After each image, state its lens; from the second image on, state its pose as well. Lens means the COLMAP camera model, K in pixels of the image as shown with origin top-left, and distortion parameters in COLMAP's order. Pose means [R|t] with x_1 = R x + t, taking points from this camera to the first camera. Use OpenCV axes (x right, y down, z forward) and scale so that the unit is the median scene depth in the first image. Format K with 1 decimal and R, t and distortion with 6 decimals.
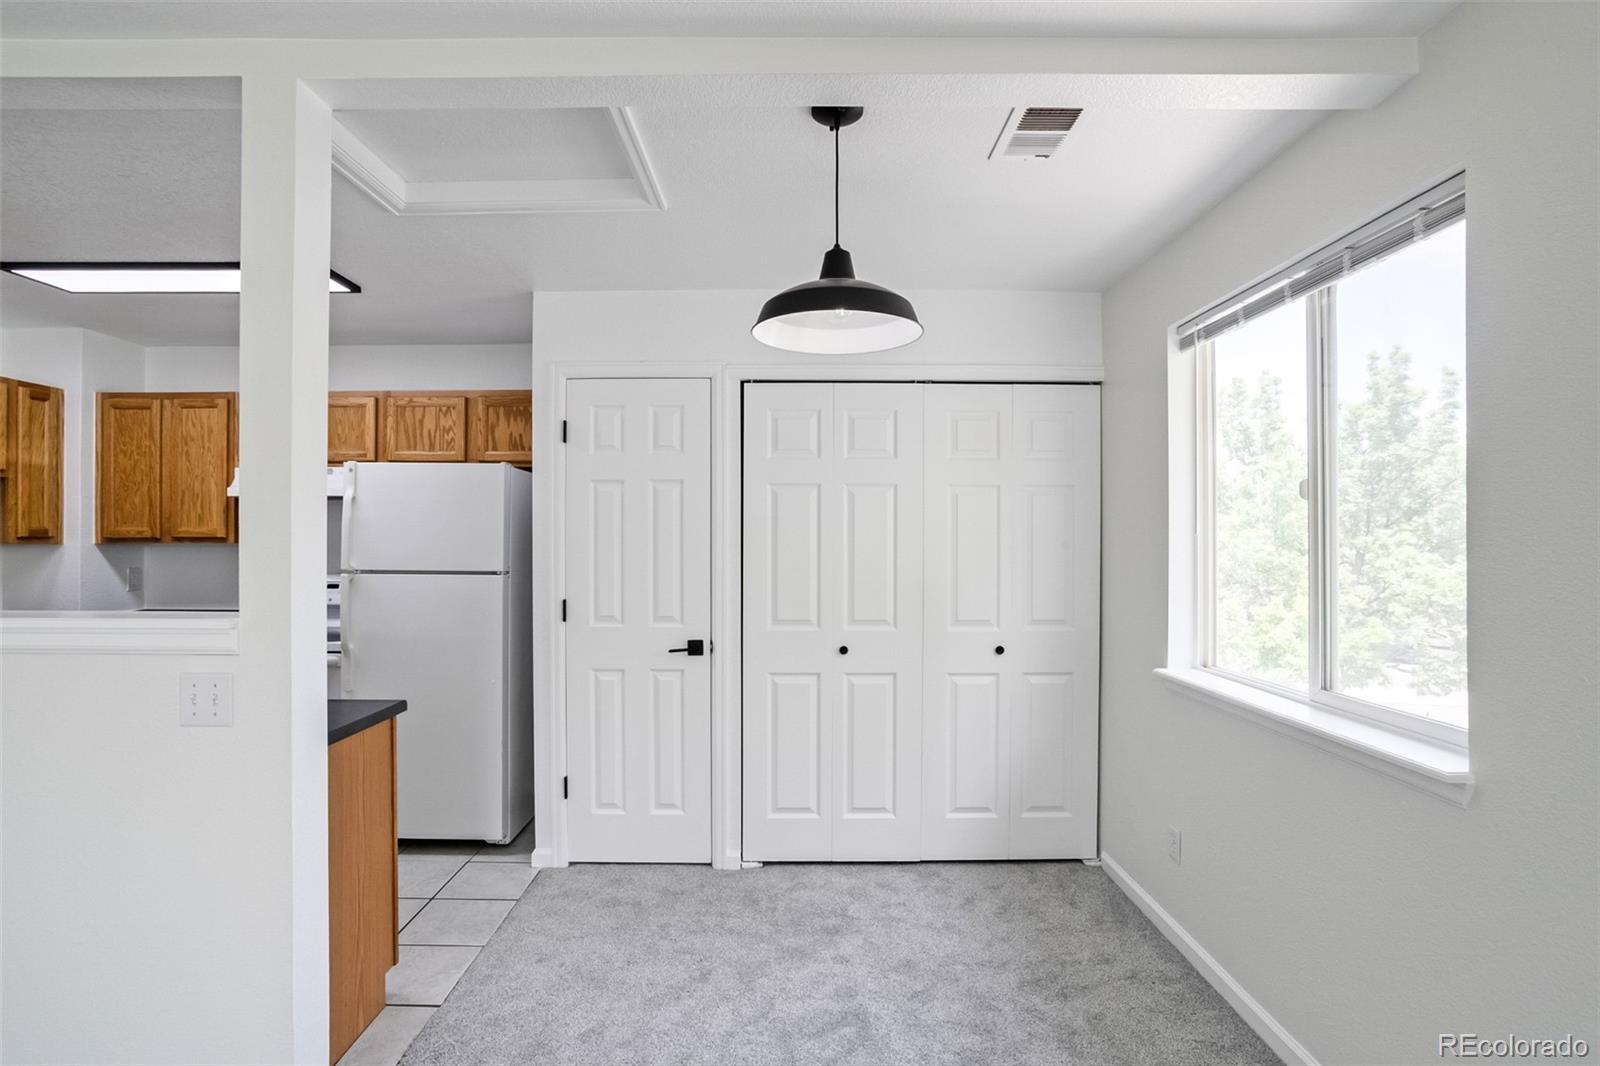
lens RADIAL K [[770.5, 0, 785.9], [0, 770.5, 539.3], [0, 0, 1]] dist [-0.056419, 0.028590]
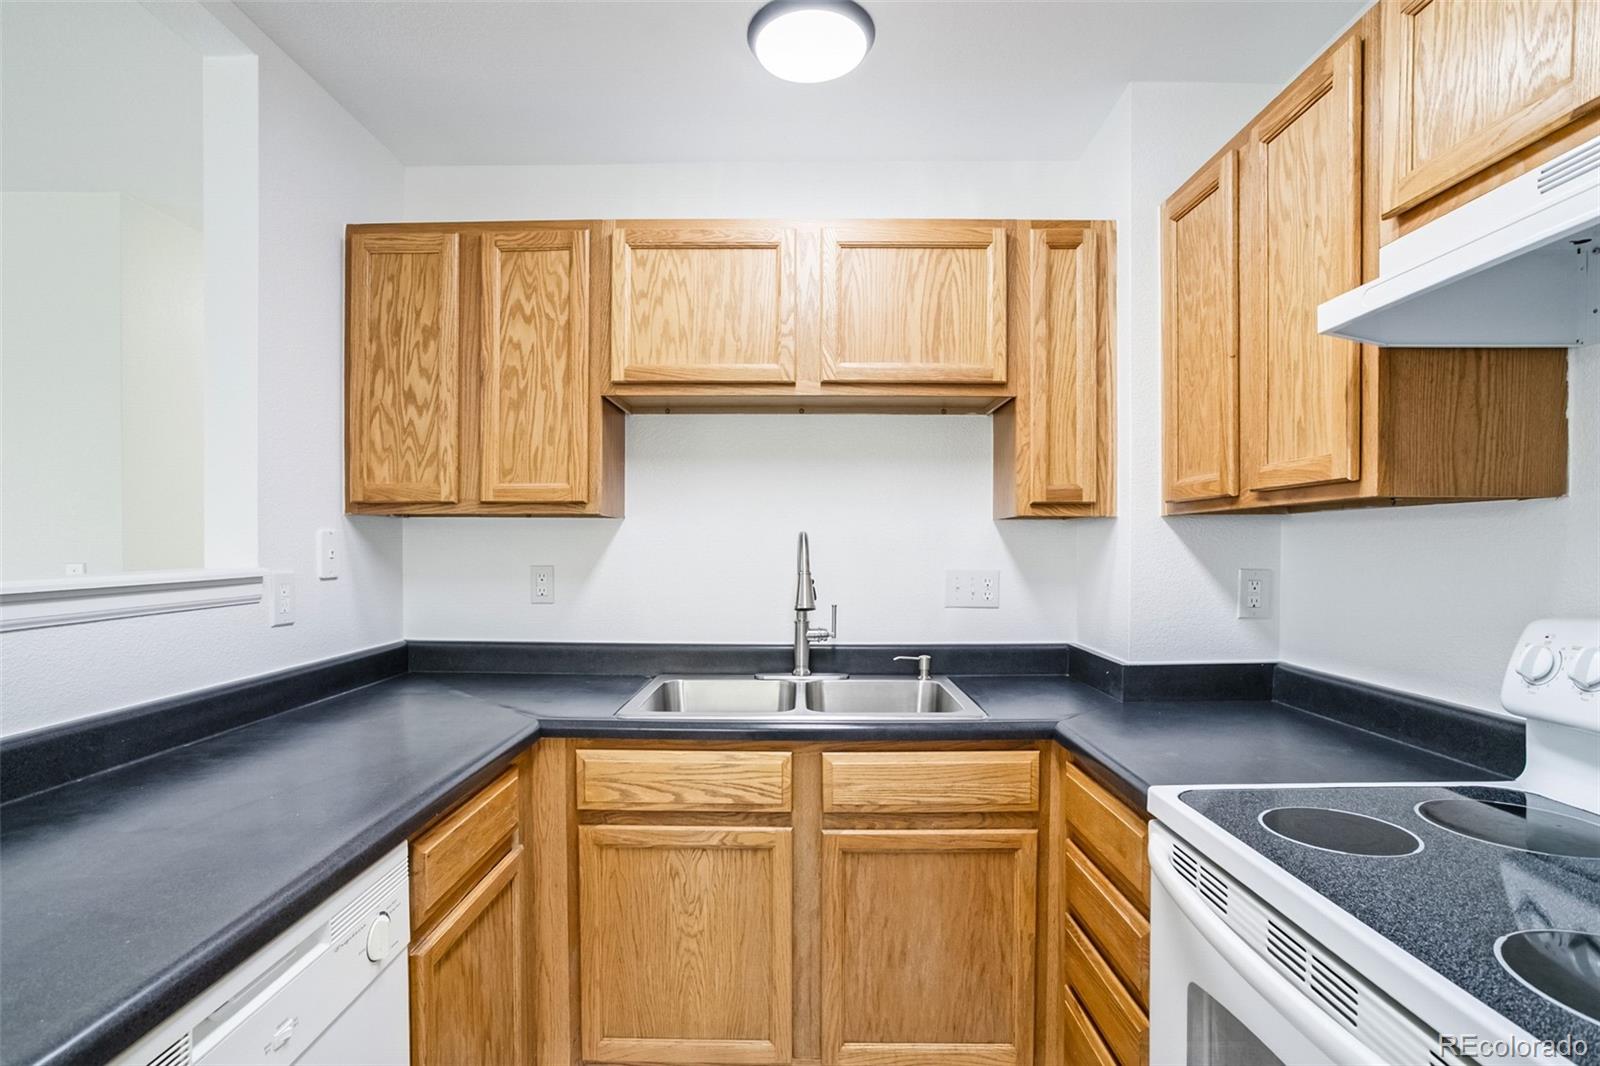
lens RADIAL K [[770.5, 0, 799.0], [0, 770.5, 554.2], [0, 0, 1]] dist [-0.056419, 0.028590]
pose [[-0.001549, 0.009321, -0.999955, -0.454673], [-0.002923, 0.999952, 0.009325, 0.028342], [0.999995, 0.002937, -0.001522, 0.815852]]
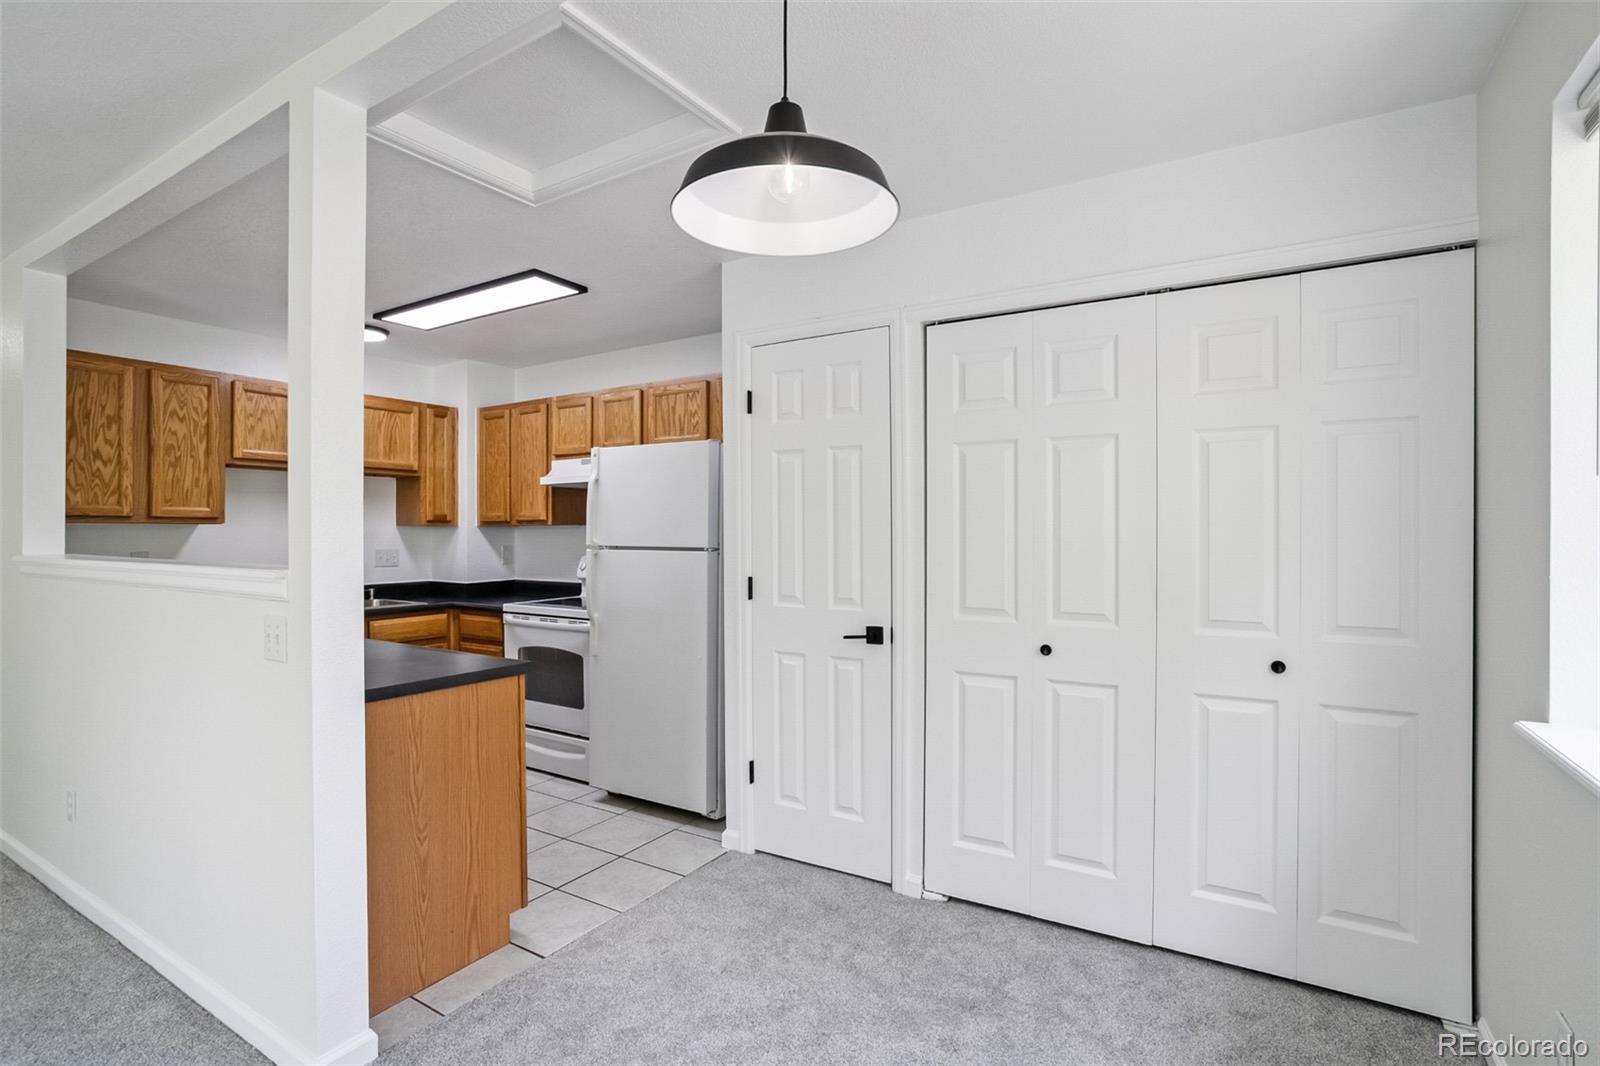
lens RADIAL K [[770.5, 0, 794.0], [0, 770.5, 536.1], [0, 0, 1]] dist [-0.056419, 0.028590]
pose [[0.850706, -0.001770, -0.525638, 0.240636], [0.003588, 0.999991, 0.002439, 0.023044], [0.525629, -0.003961, 0.850705, 0.185888]]
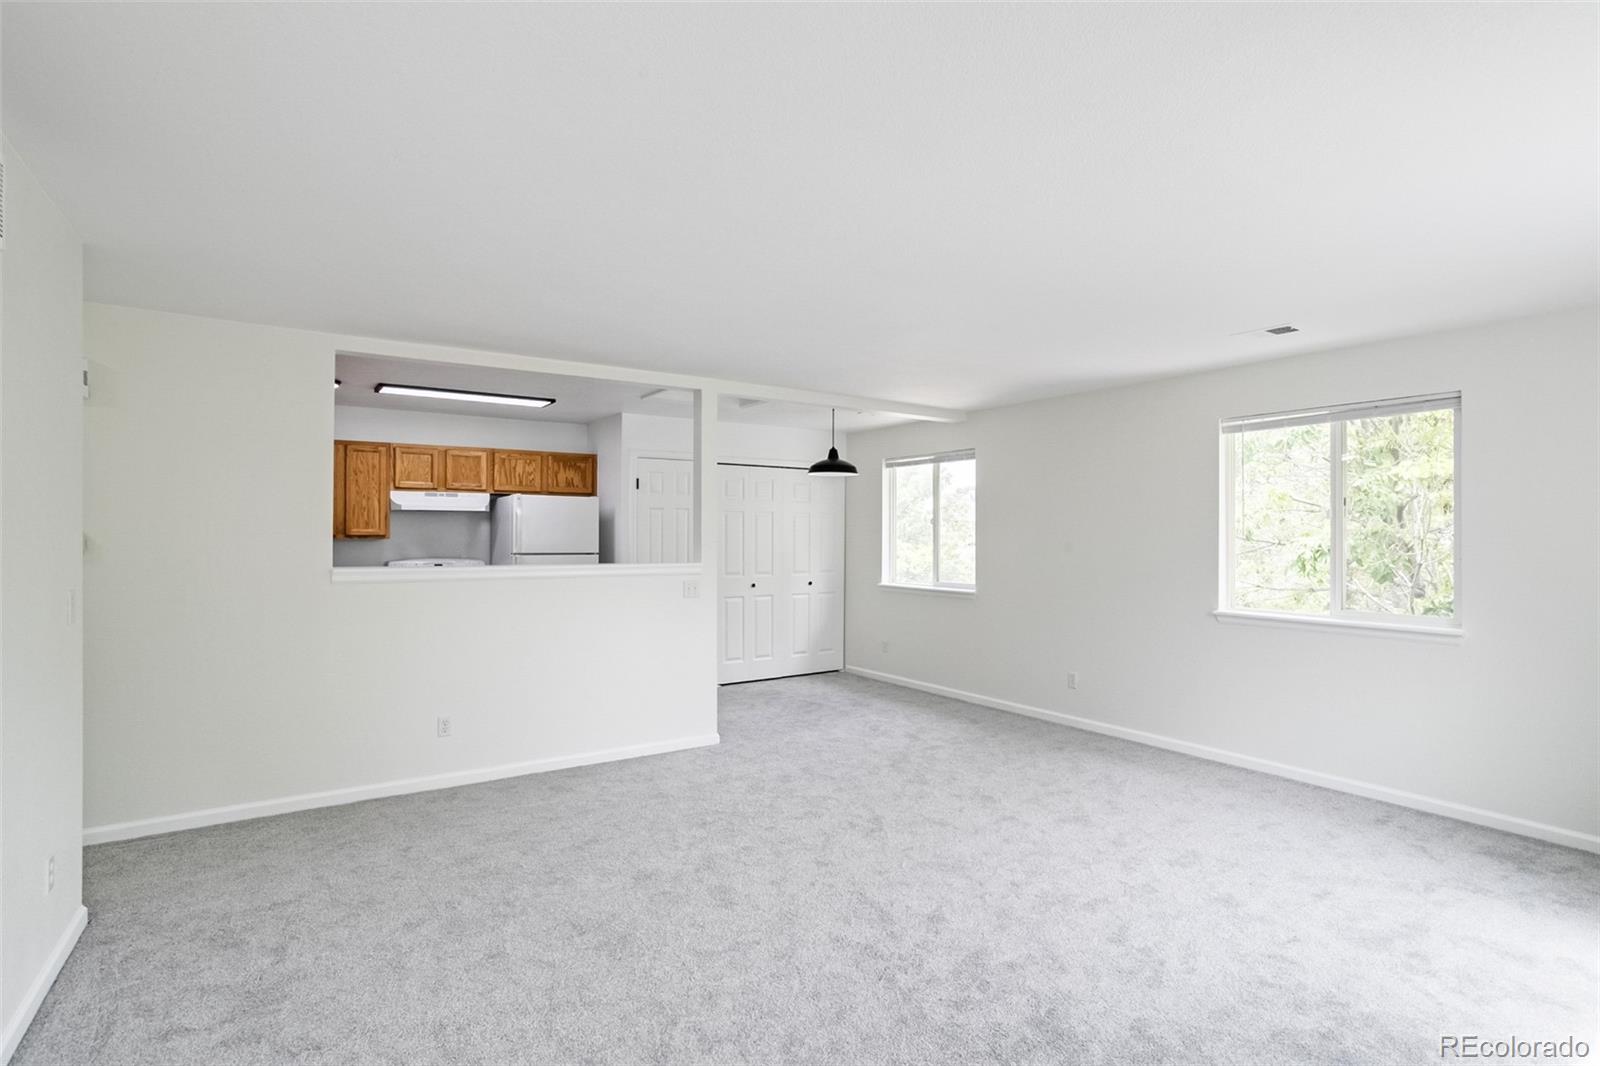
lens RADIAL K [[770.5, 0, 791.8], [0, 770.5, 541.1], [0, 0, 1]] dist [-0.056419, 0.028590]
pose [[0.828674, -0.005206, 0.559708, -0.986551], [-0.000411, 0.999951, 0.009909, -0.006990], [-0.559732, -0.008442, 0.828631, -0.838553]]
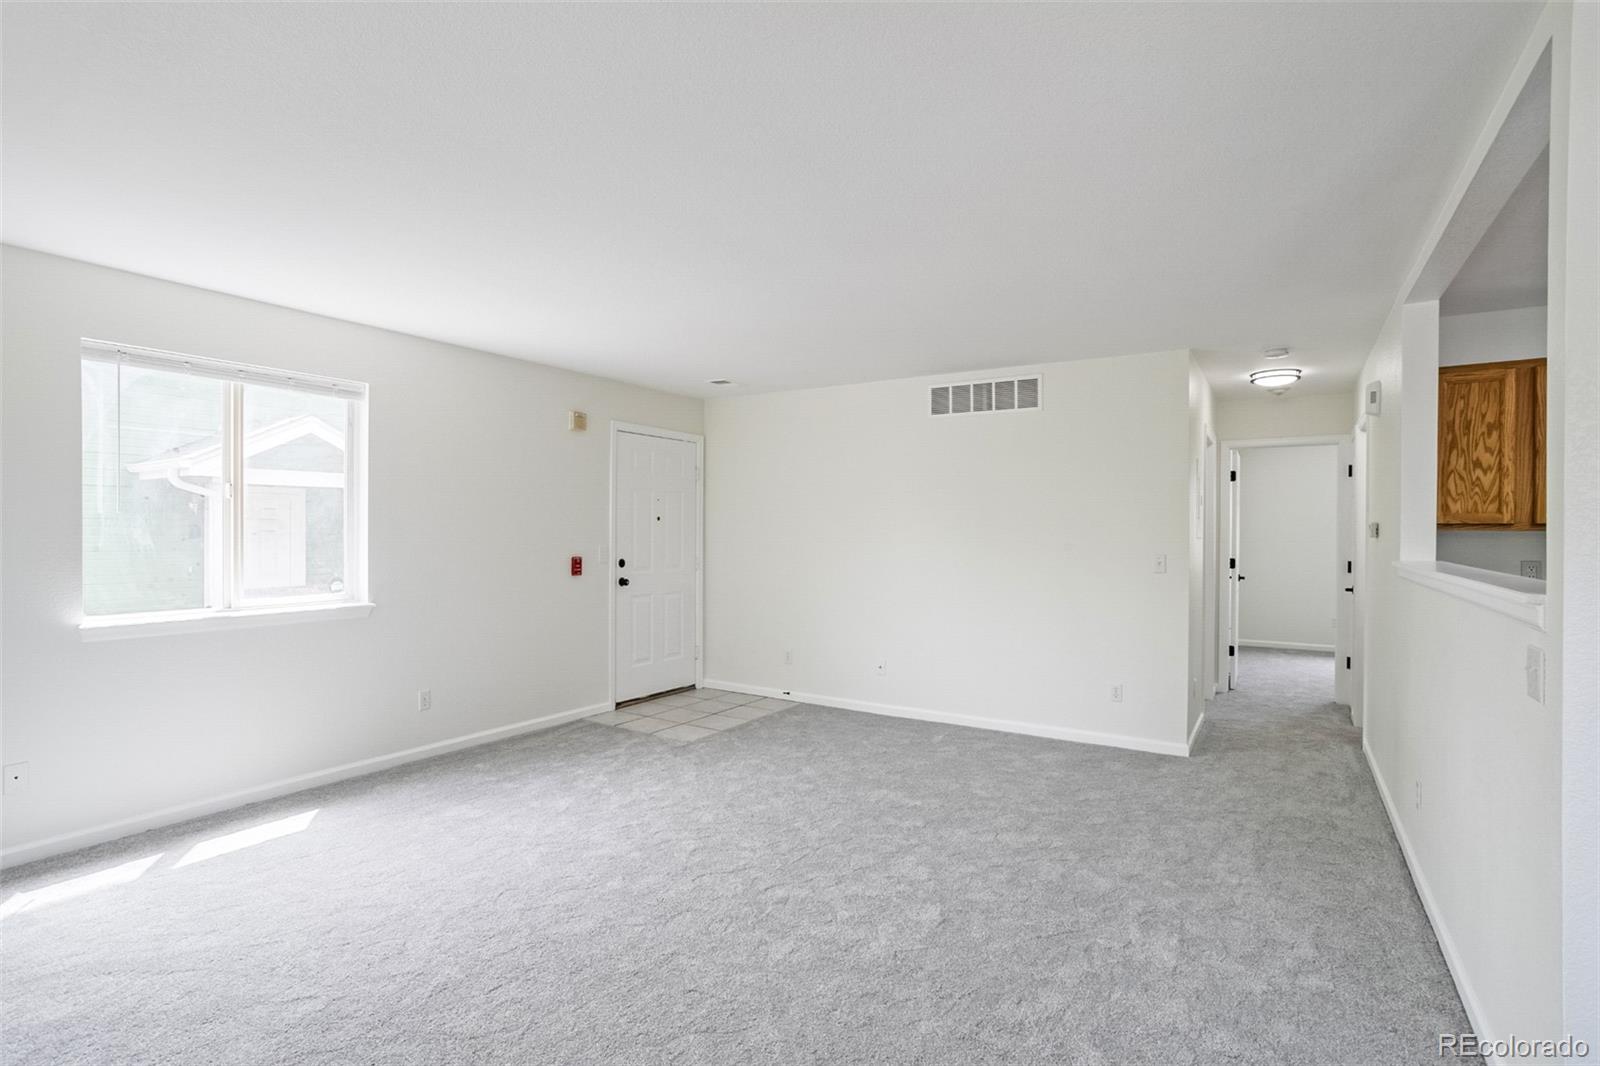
lens RADIAL K [[770.5, 0, 792.0], [0, 770.5, 536.3], [0, 0, 1]] dist [-0.056419, 0.028590]
pose [[-0.537676, 0.000334, -0.843152, 0.273668], [-0.006191, 0.999971, 0.004344, 0.013574], [0.843129, 0.007556, -0.537658, 0.306705]]
